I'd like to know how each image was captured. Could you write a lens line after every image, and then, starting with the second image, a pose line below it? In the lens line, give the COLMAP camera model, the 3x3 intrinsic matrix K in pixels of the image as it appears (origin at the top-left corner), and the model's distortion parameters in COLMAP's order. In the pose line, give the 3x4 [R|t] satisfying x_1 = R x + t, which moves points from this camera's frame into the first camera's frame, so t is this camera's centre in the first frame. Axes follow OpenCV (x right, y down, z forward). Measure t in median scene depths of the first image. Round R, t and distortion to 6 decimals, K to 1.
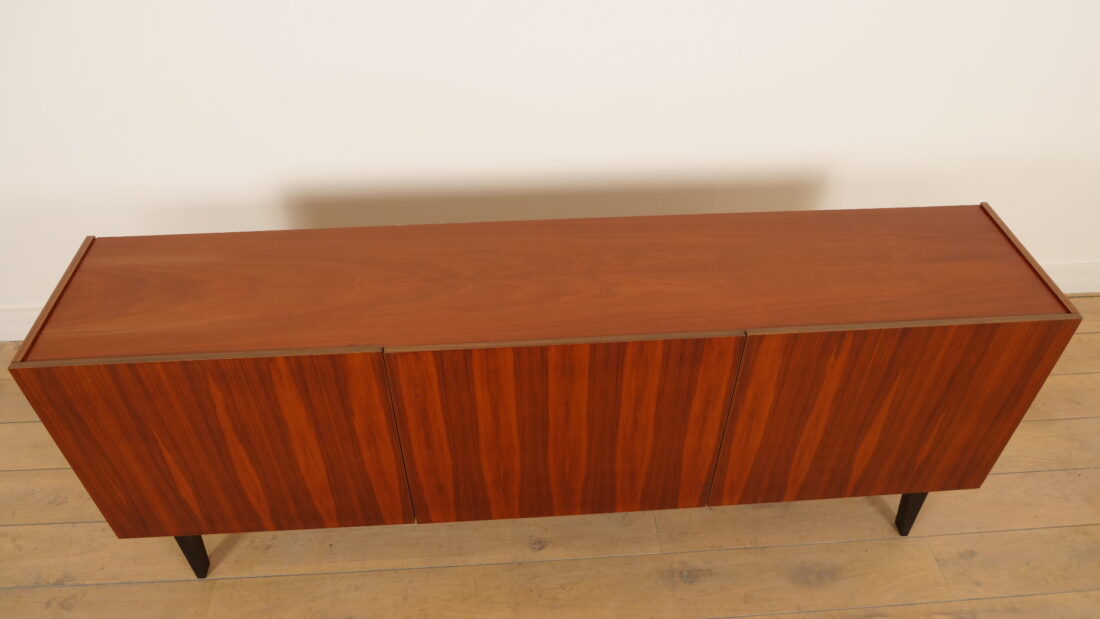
lens RADIAL K [[791.0, 0, 550.0], [0, 791.0, 309.5], [0, 0, 1]] dist [-0.035644, 0.004049]
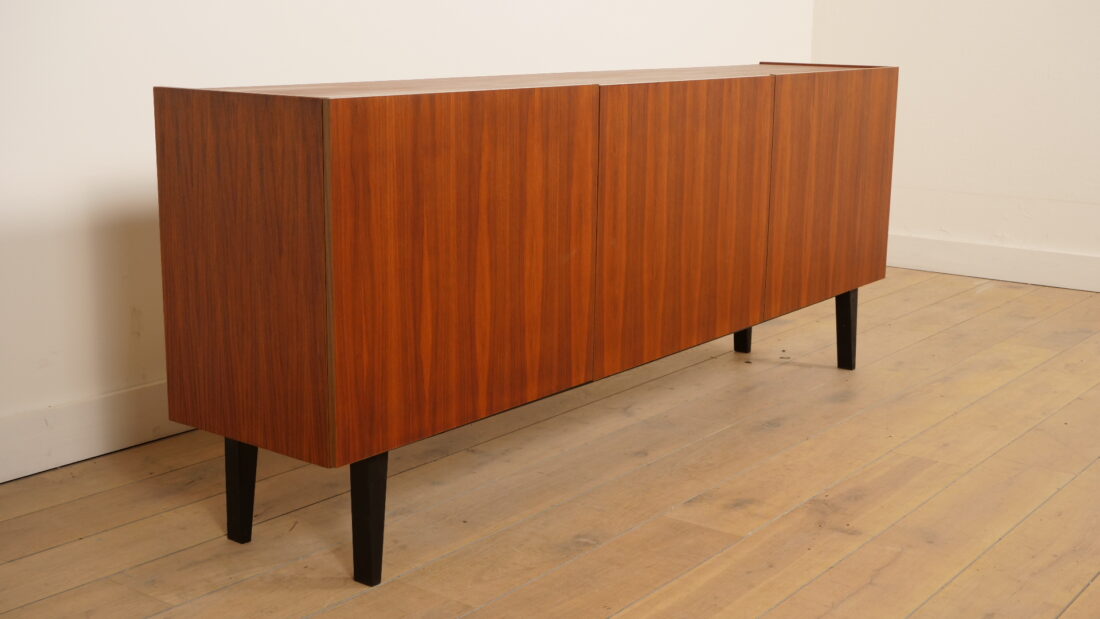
lens RADIAL K [[1367.3, 0, 554.9], [0, 1367.3, 303.9], [0, 0, 1]] dist [0.012102, -0.005951]
pose [[0.658620, -0.154367, 0.736472, -1.190583], [0.492982, 0.827952, -0.267328, 0.544823], [-0.568496, 0.539135, 0.621406, 0.079037]]
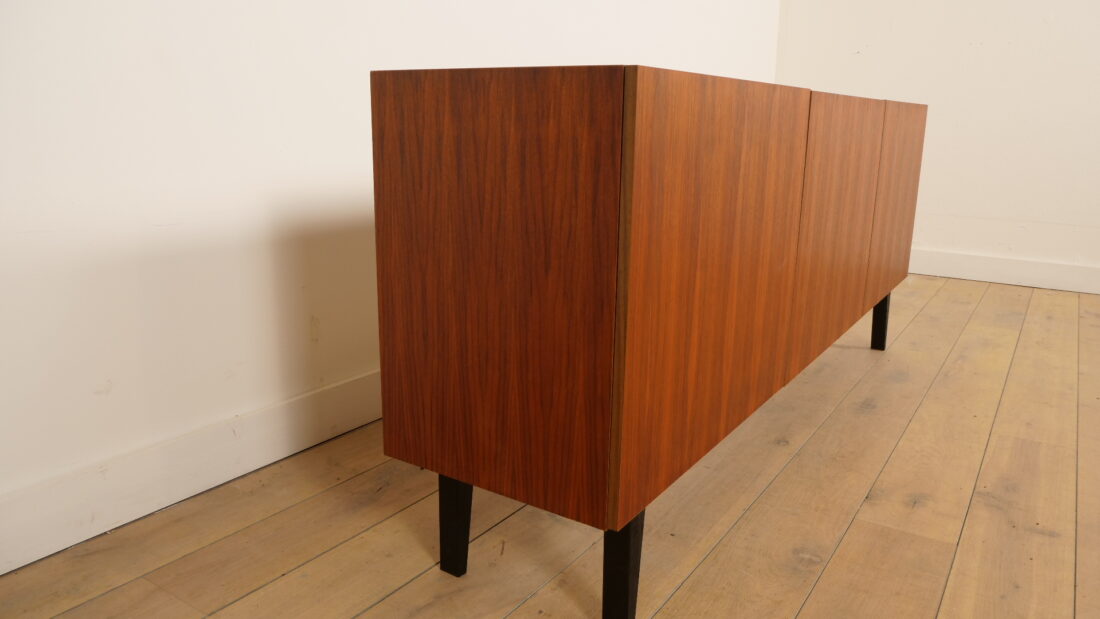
lens RADIAL K [[791.0, 0, 550.0], [0, 791.0, 309.5], [0, 0, 1]] dist [-0.035644, 0.004049]
pose [[0.609285, -0.187539, 0.770455, -0.916776], [0.517483, 0.830244, -0.207140, 0.237088], [-0.600818, 0.524905, 0.602903, 0.569693]]
